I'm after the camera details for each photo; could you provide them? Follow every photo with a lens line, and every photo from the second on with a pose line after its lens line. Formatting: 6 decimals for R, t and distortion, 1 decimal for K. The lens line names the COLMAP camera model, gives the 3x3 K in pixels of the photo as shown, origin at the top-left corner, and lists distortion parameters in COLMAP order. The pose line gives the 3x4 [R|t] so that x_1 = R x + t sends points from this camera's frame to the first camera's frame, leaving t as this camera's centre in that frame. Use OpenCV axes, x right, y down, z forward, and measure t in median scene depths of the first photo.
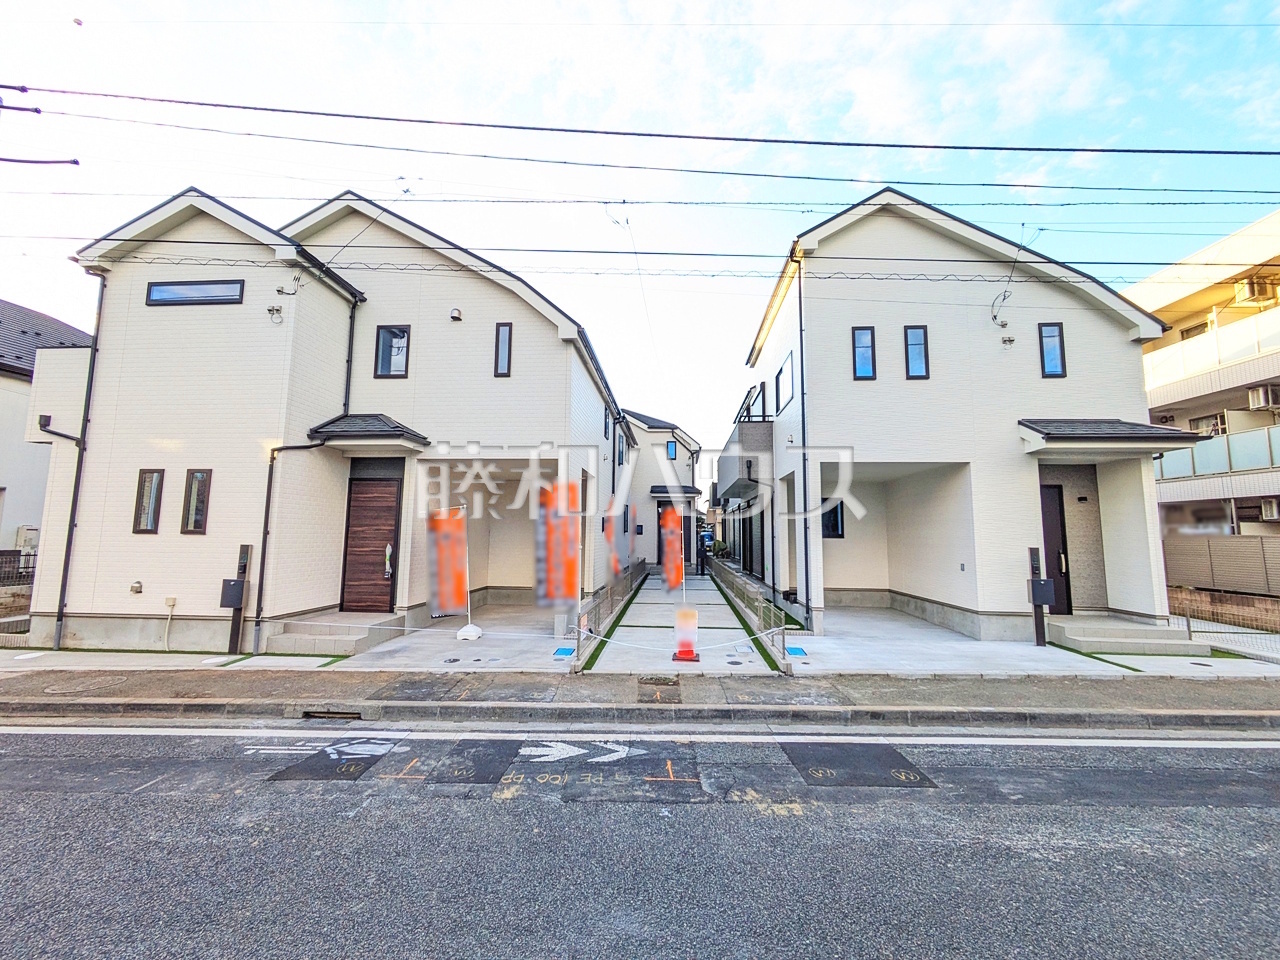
lens RADIAL K [[507.3, 0, 634.5], [0, 507.3, 475.2], [0, 0, 1]] dist [0.003397, 0.000206]
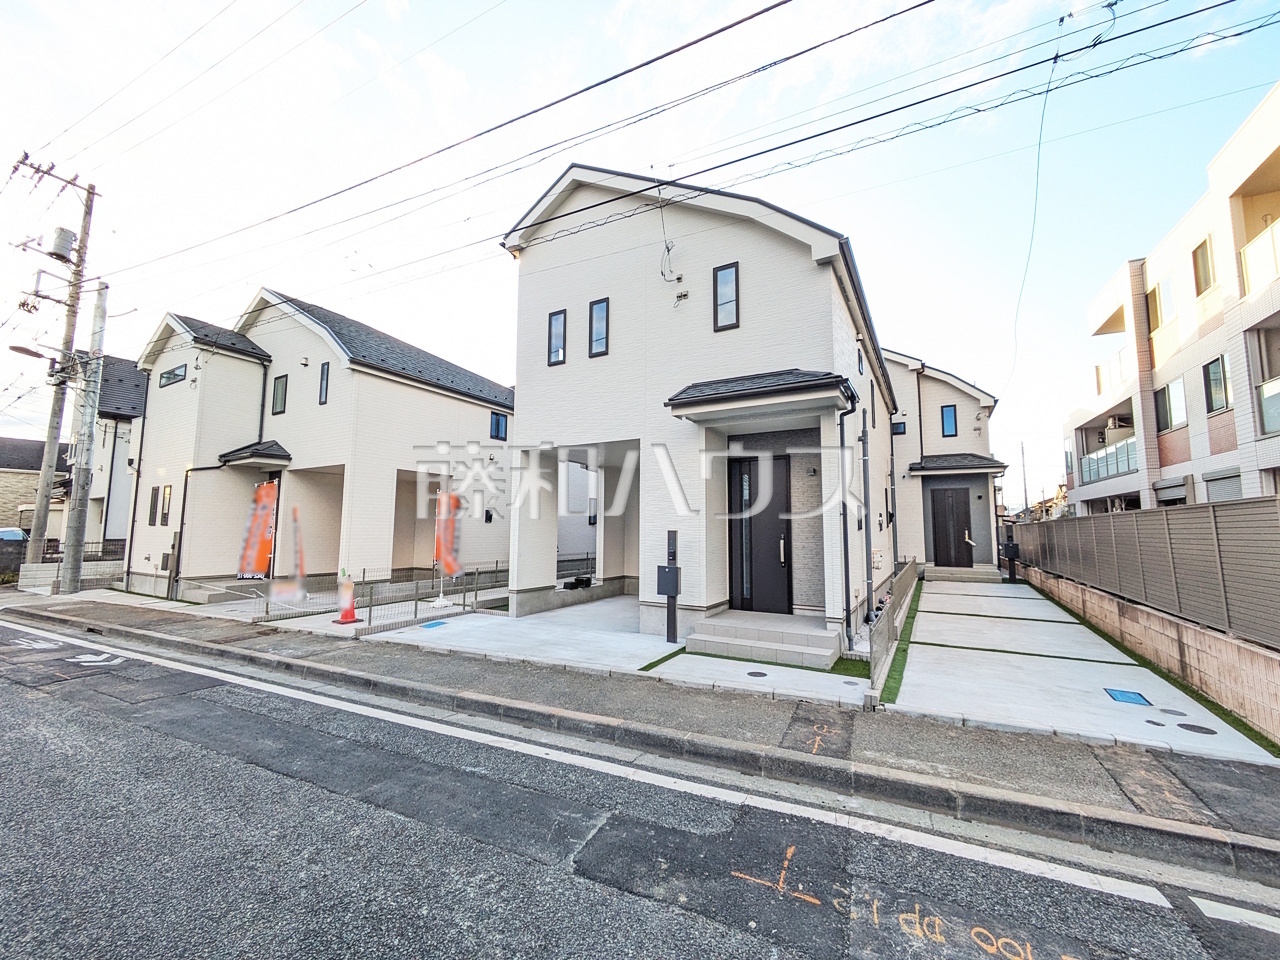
lens RADIAL K [[507.3, 0, 696.7], [0, 507.3, 483.8], [0, 0, 1]] dist [0.003397, 0.000206]
pose [[0.902469, -0.048606, -0.428004, 1.177498], [0.049507, 0.998733, -0.009034, 0.071632], [0.427900, -0.013036, 0.903732, 0.226582]]
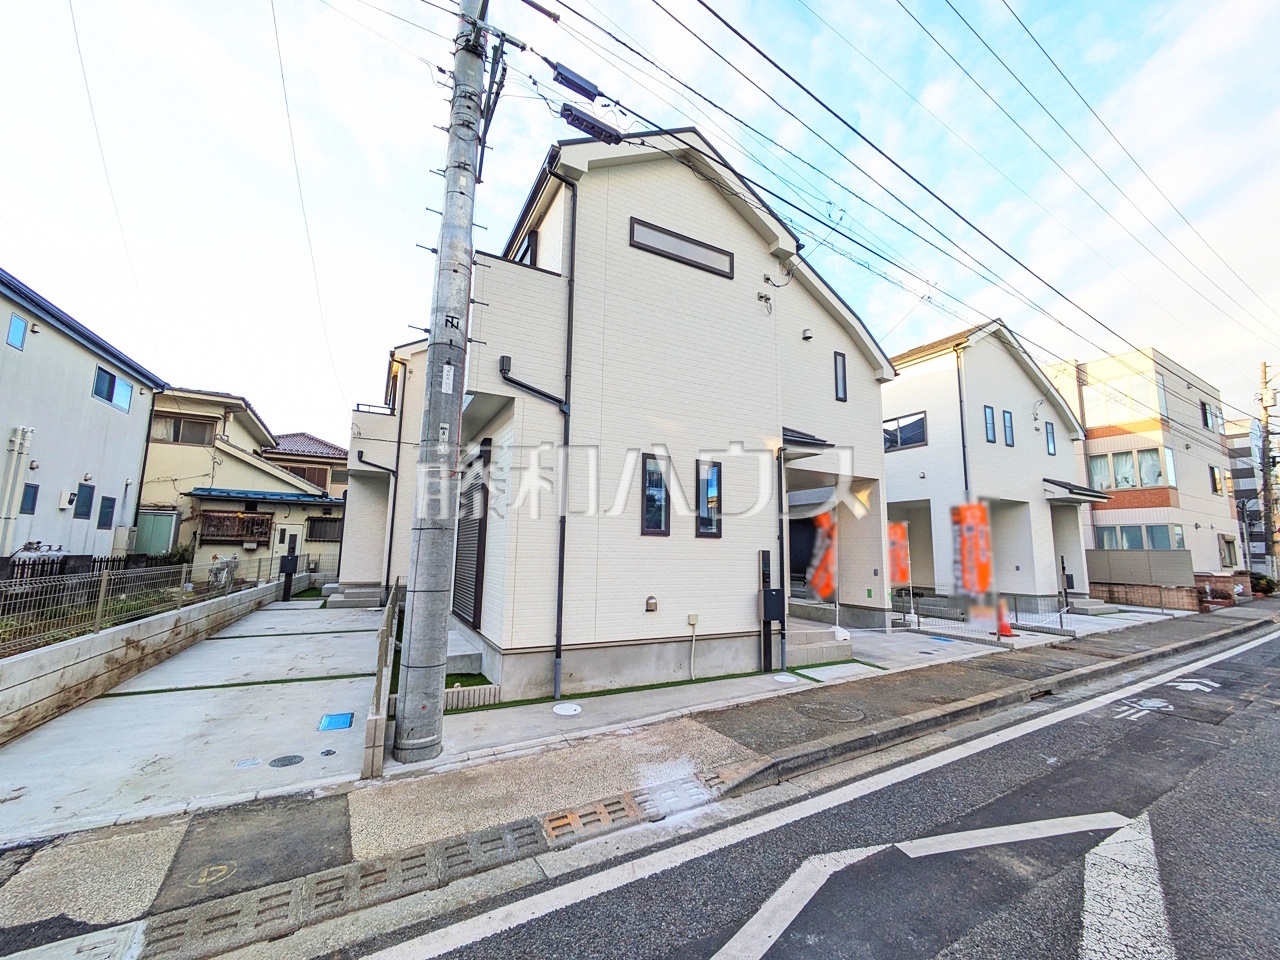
lens RADIAL K [[507.3, 0, 640.1], [0, 507.3, 483.2], [0, 0, 1]] dist [0.003397, 0.000206]
pose [[0.843289, 0.076517, 0.531986, -1.221267], [-0.073404, 0.996936, -0.027034, 0.047315], [-0.532424, -0.016252, 0.846322, 0.297626]]
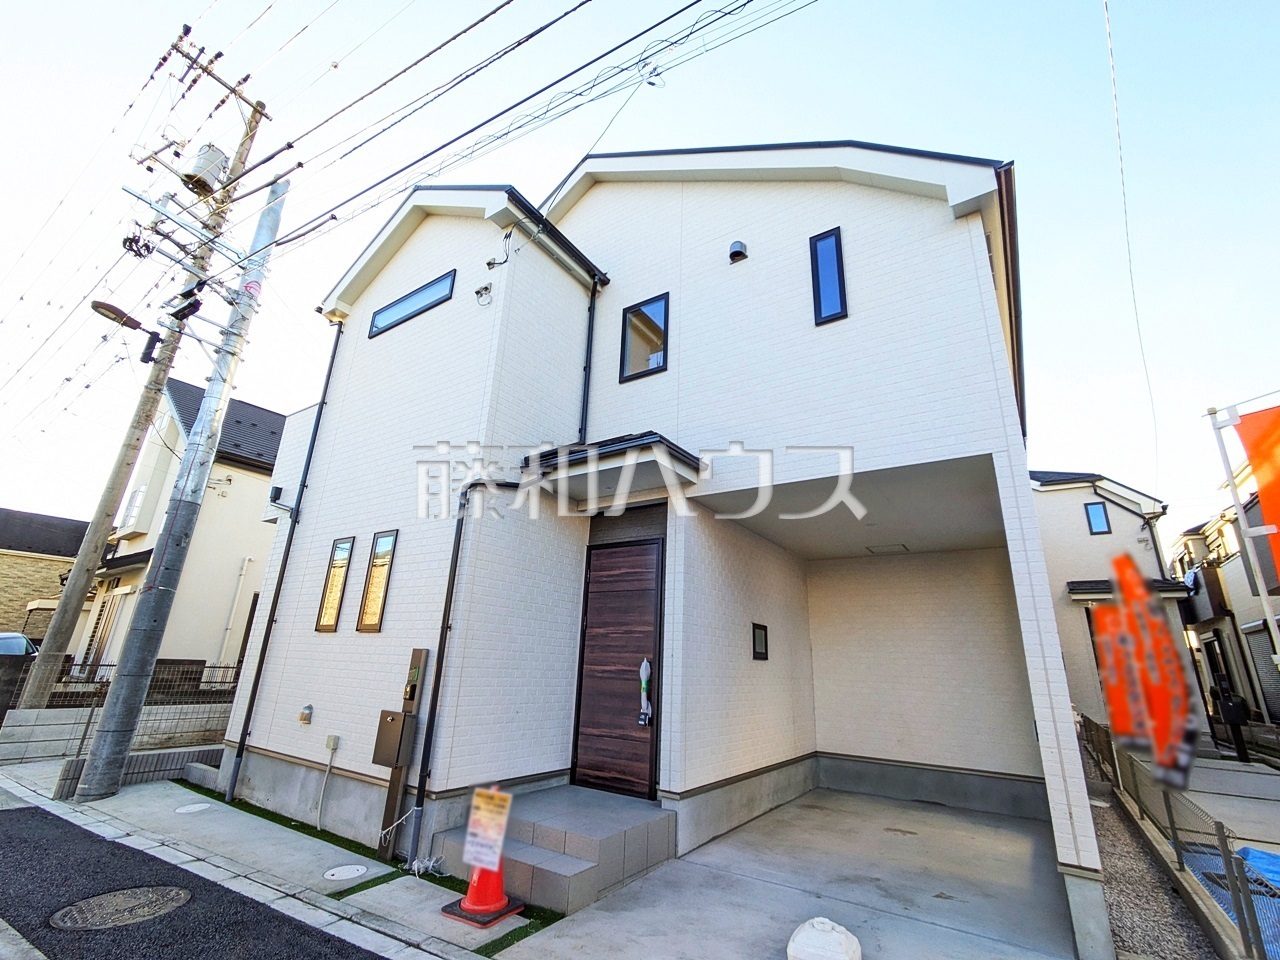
lens RADIAL K [[507.3, 0, 654.4], [0, 507.3, 508.5], [0, 0, 1]] dist [0.003397, 0.000206]
pose [[0.880293, -0.118604, -0.459365, -0.209670], [0.026533, 0.979040, -0.201934, 0.089359], [0.473687, 0.165573, 0.864989, 0.514497]]
